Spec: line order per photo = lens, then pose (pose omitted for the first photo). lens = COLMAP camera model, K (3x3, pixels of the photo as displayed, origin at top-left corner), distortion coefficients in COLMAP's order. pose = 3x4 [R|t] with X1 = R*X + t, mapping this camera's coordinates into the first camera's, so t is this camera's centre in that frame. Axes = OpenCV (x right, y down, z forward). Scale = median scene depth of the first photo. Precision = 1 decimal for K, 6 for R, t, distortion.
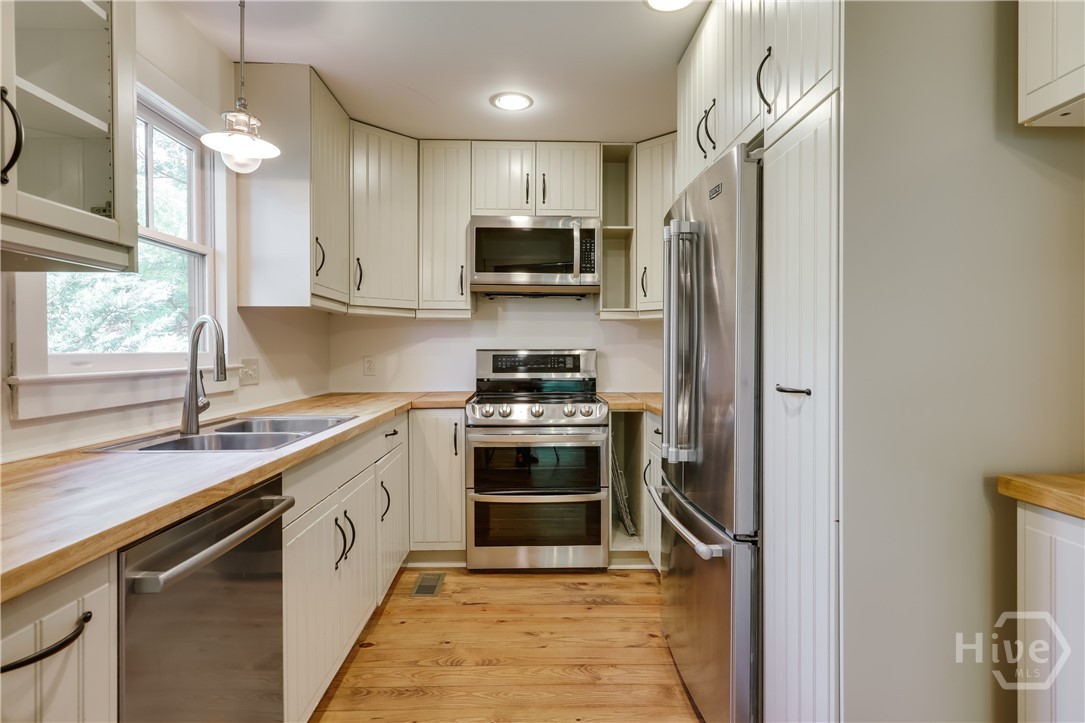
lens RADIAL K [[567.4, 0, 539.7], [0, 567.4, 358.3], [0, 0, 1]] dist [-0.004265, 0.000232]
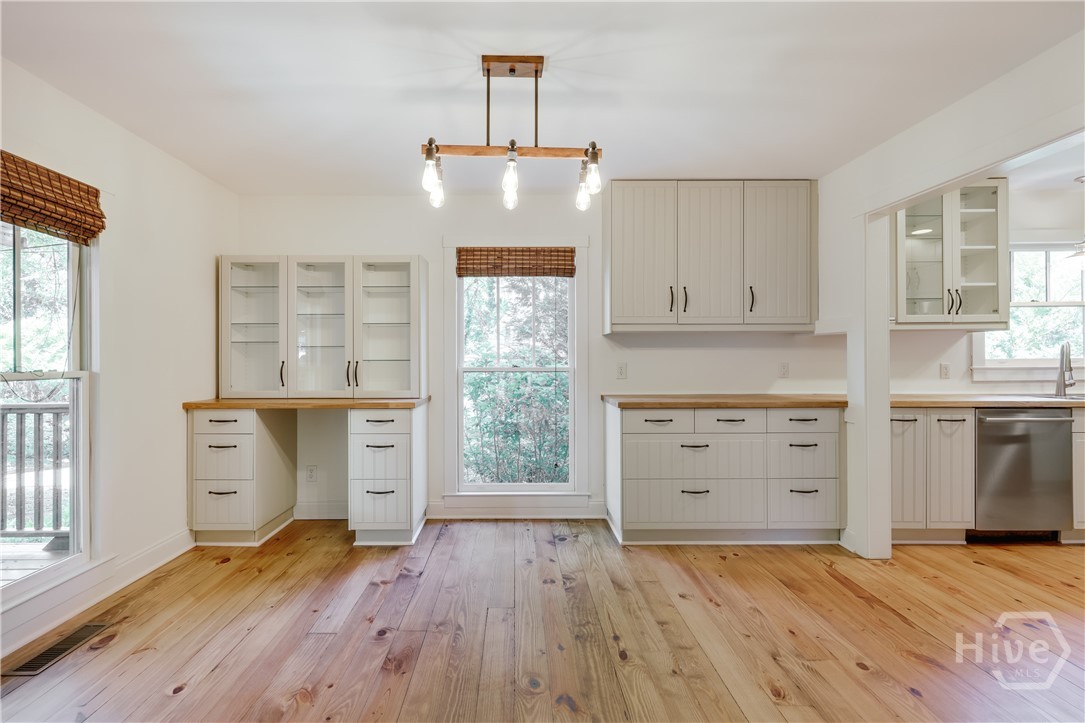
lens RADIAL K [[524.3, 0, 509.6], [0, 524.3, 358.3], [0, 0, 1]] dist [0.004614, -0.000043]
pose [[-0.030977, -0.000649, -0.999520, 0.919317], [-0.005690, 0.999984, -0.000473, 0.001597], [0.999504, 0.005673, -0.030980, -0.651296]]
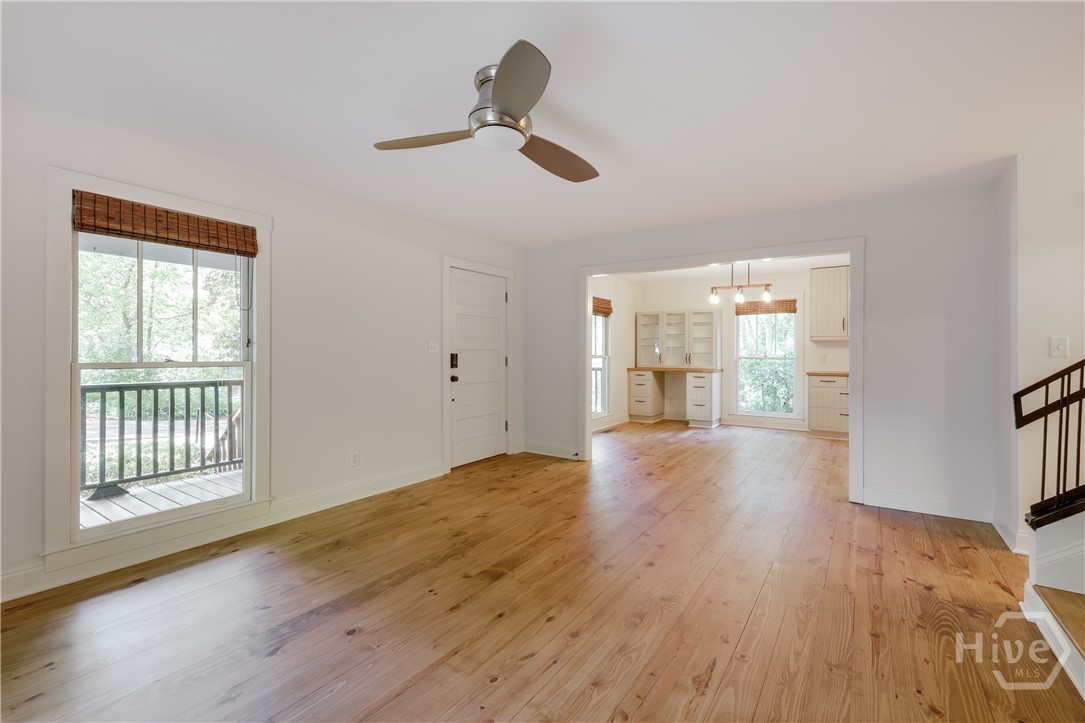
lens RADIAL K [[473.7, 0, 541.4], [0, 473.7, 353.3], [0, 0, 1]] dist [-0.002244, 0.000008]
pose [[-0.578886, 0.002936, -0.815403, 2.491890], [-0.009659, 0.999899, 0.010458, -0.011651], [0.815351, 0.013930, -0.578799, -0.142611]]
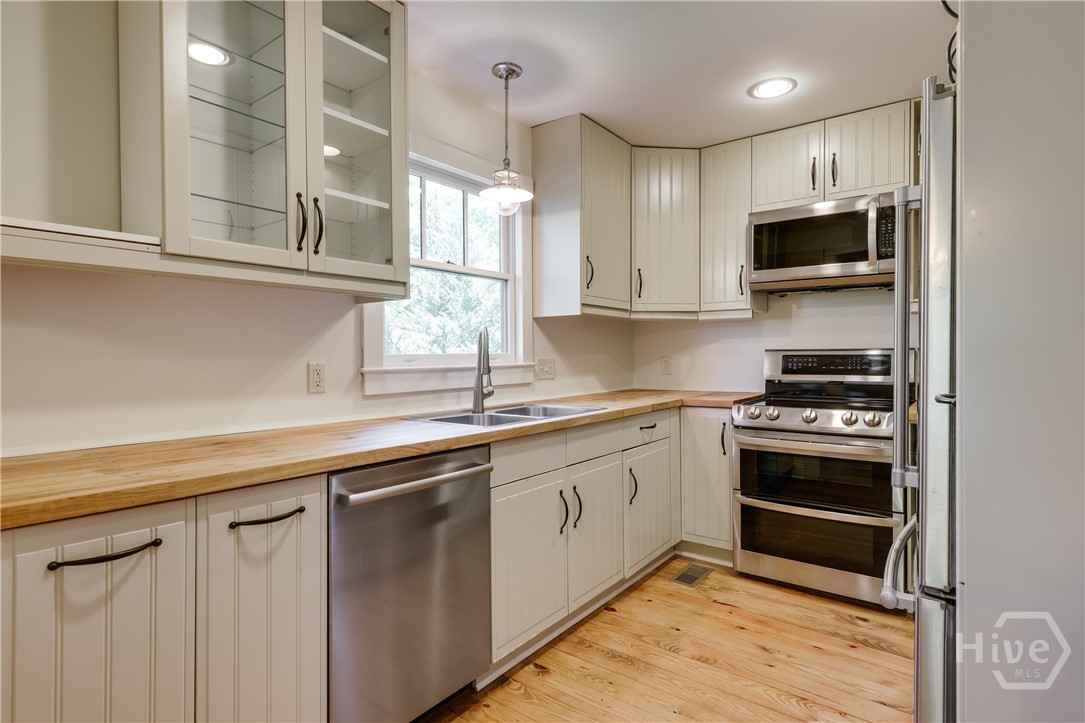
lens RADIAL K [[540.9, 0, 547.4], [0, 540.9, 361.2], [0, 0, 1]] dist [-0.004640, -0.000110]
pose [[0.779119, 0.004435, -0.626861, 0.212697], [-0.003130, 0.999990, 0.003184, 0.002497], [0.626868, -0.000518, 0.779125, 0.055947]]
